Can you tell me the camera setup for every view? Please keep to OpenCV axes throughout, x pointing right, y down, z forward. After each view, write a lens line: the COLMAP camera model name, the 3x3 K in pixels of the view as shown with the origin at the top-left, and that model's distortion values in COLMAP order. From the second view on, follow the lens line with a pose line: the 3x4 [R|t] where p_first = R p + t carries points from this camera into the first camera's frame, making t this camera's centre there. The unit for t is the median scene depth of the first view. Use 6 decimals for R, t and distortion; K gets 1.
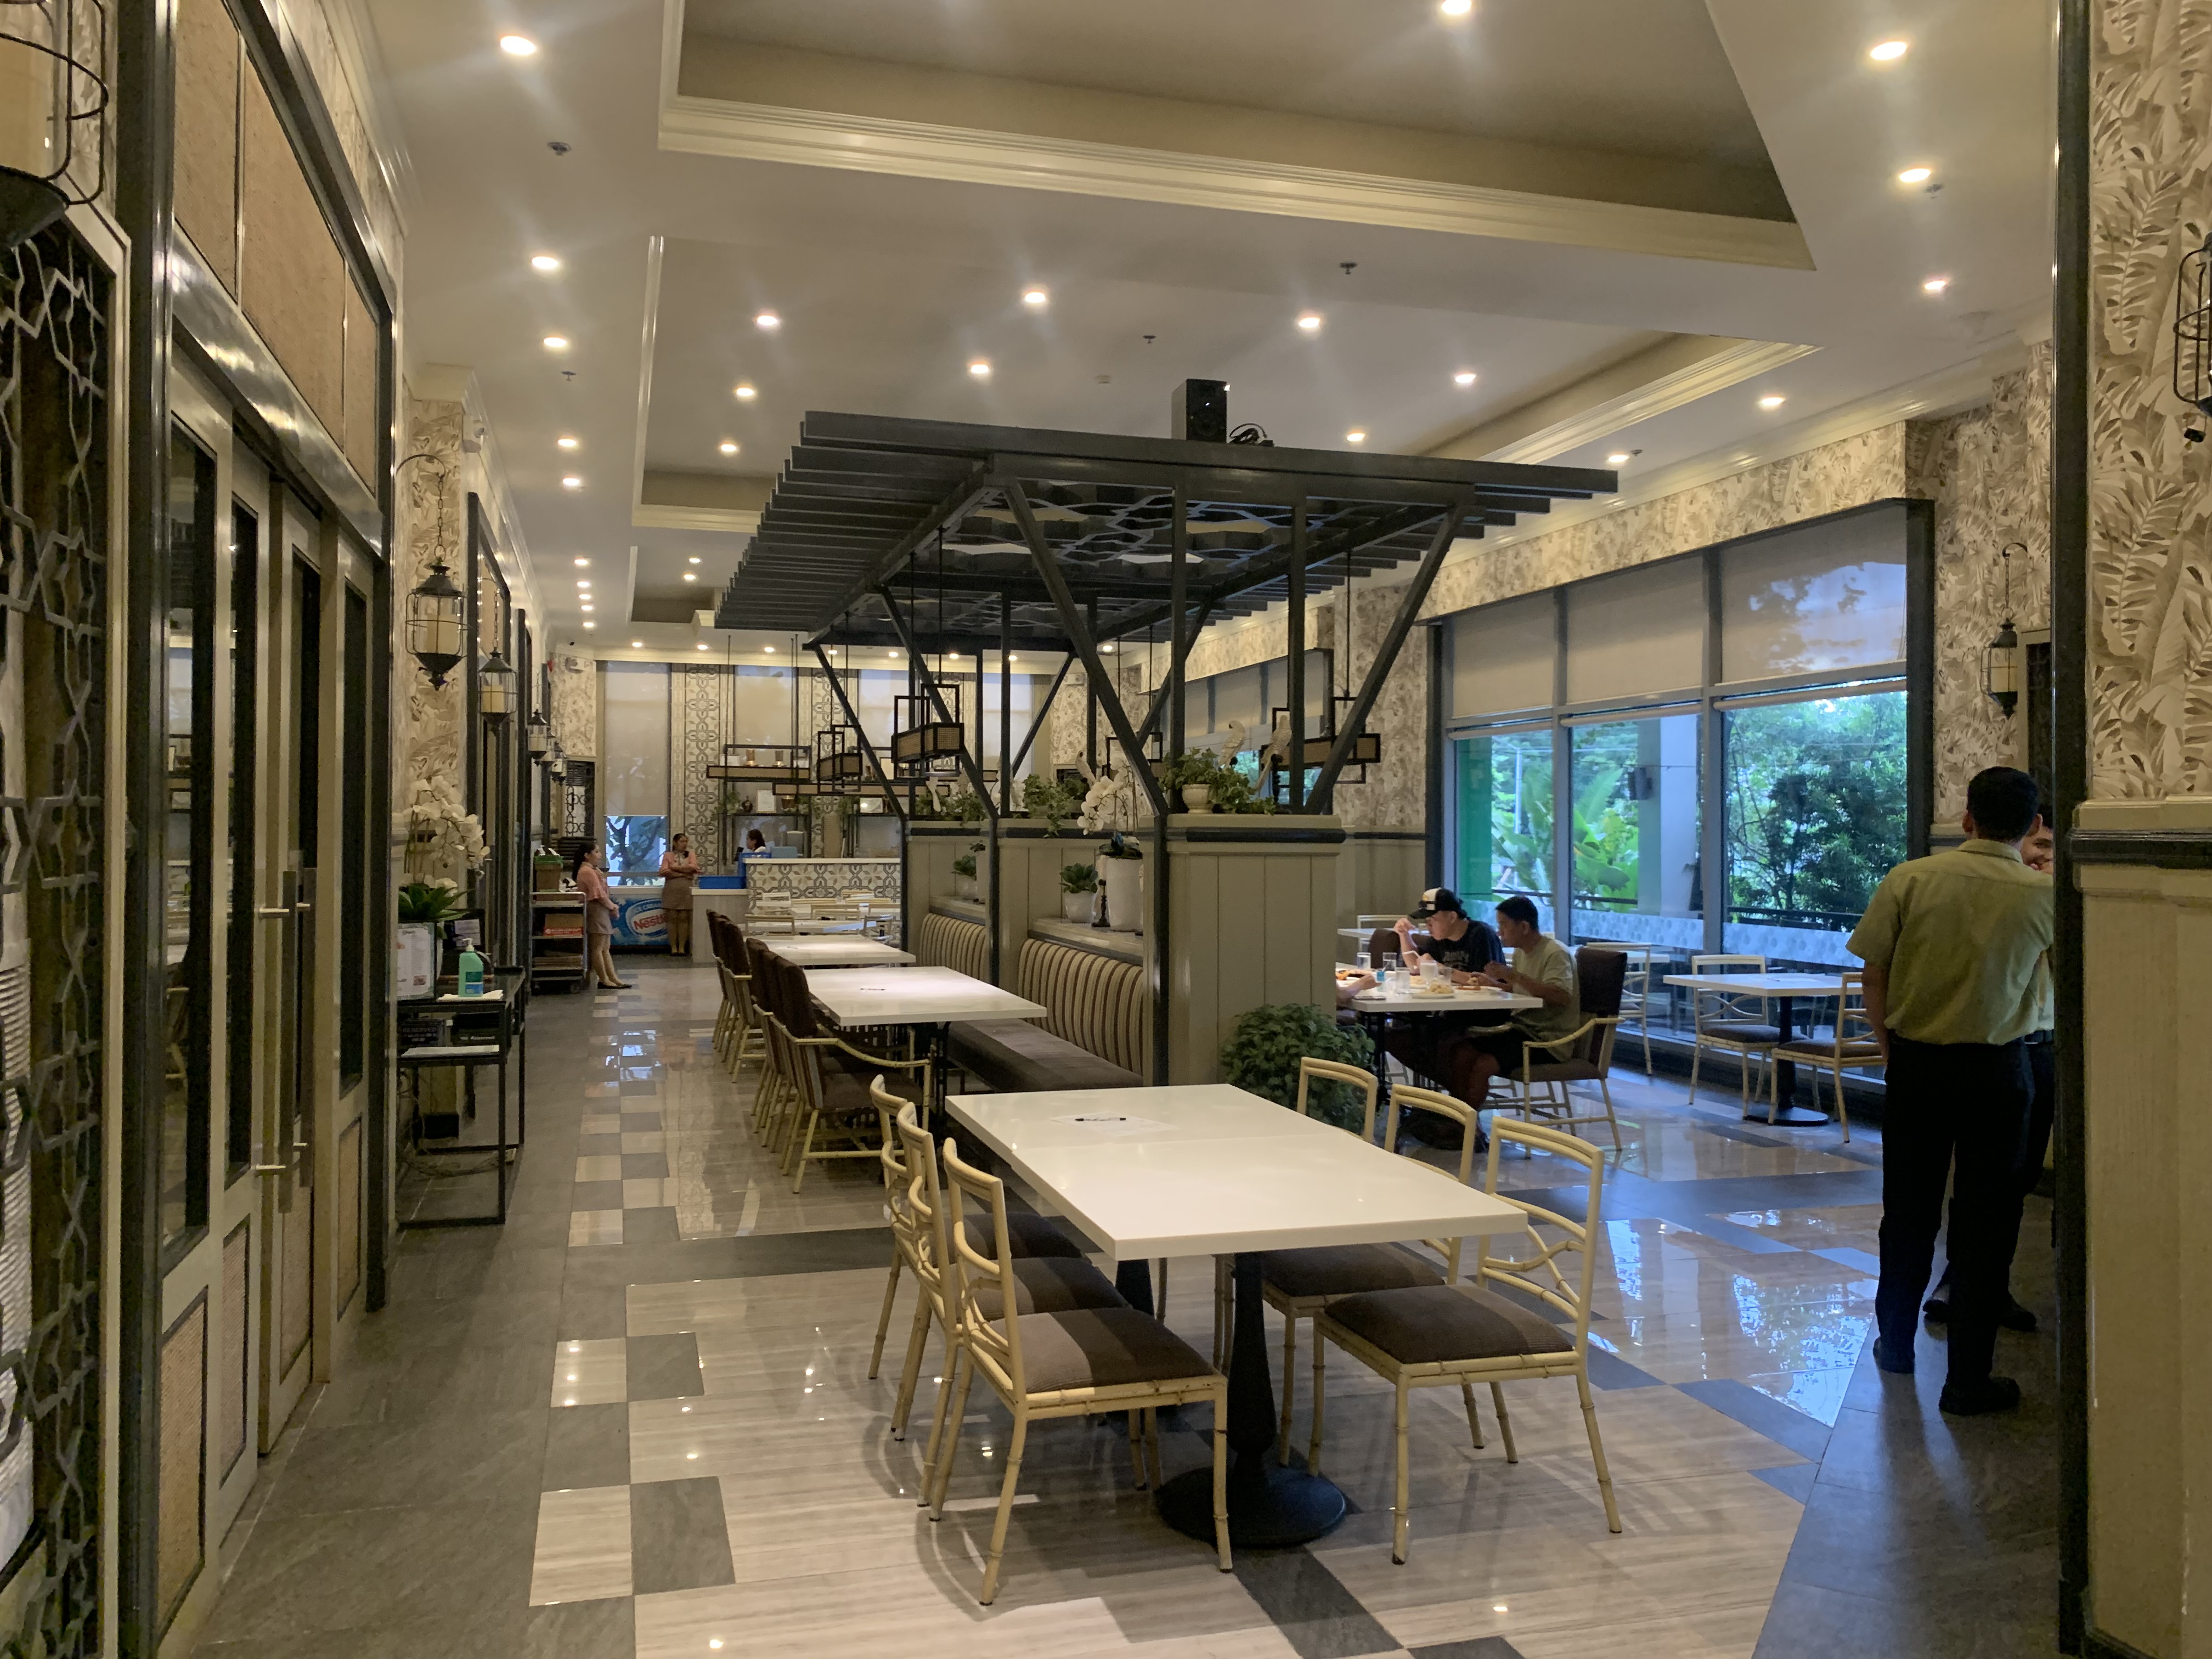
lens RADIAL K [[1676.1, 0, 1105.0], [0, 1676.1, 791.5], [0, 0, 1]] dist [0.038311, -0.006834]
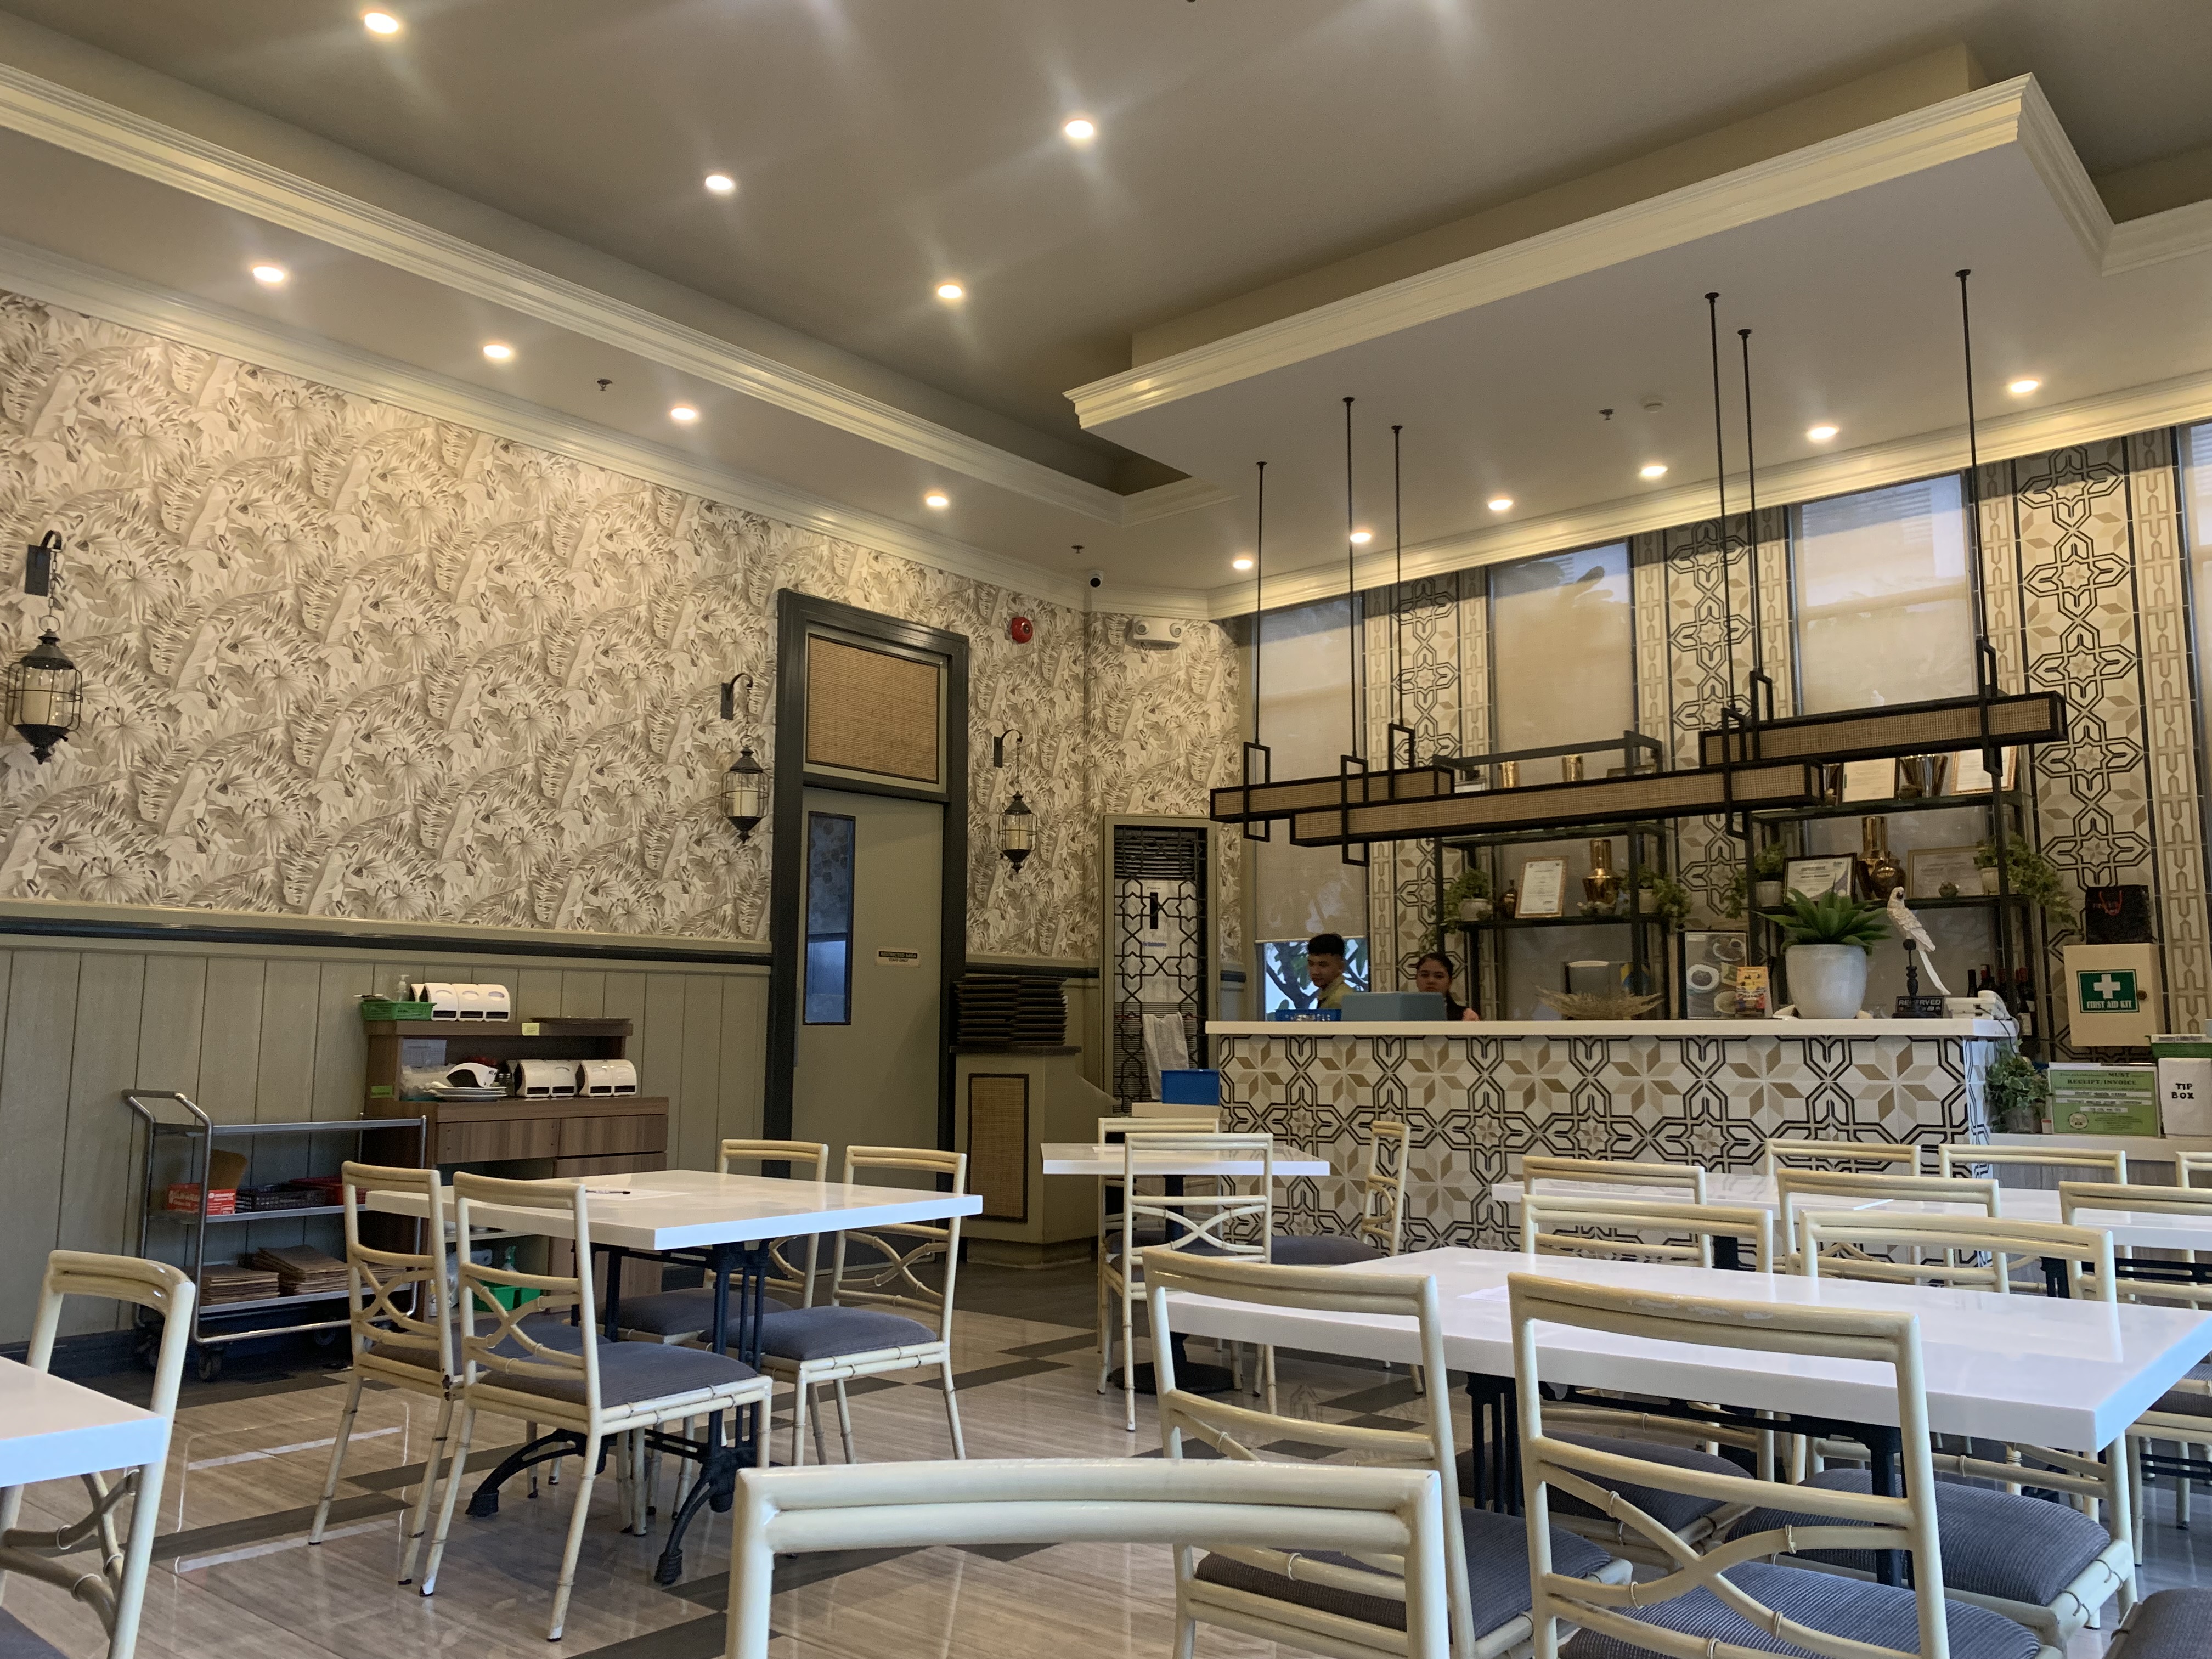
lens RADIAL K [[1676.1, 0, 1105.0], [0, 1676.1, 791.5], [0, 0, 1]] dist [0.038311, -0.006834]
pose [[0.545801, -0.126782, -0.828268, 0.073720], [0.022621, 0.990356, -0.136686, 0.035424], [0.837610, 0.055867, 0.543405, 0.694437]]
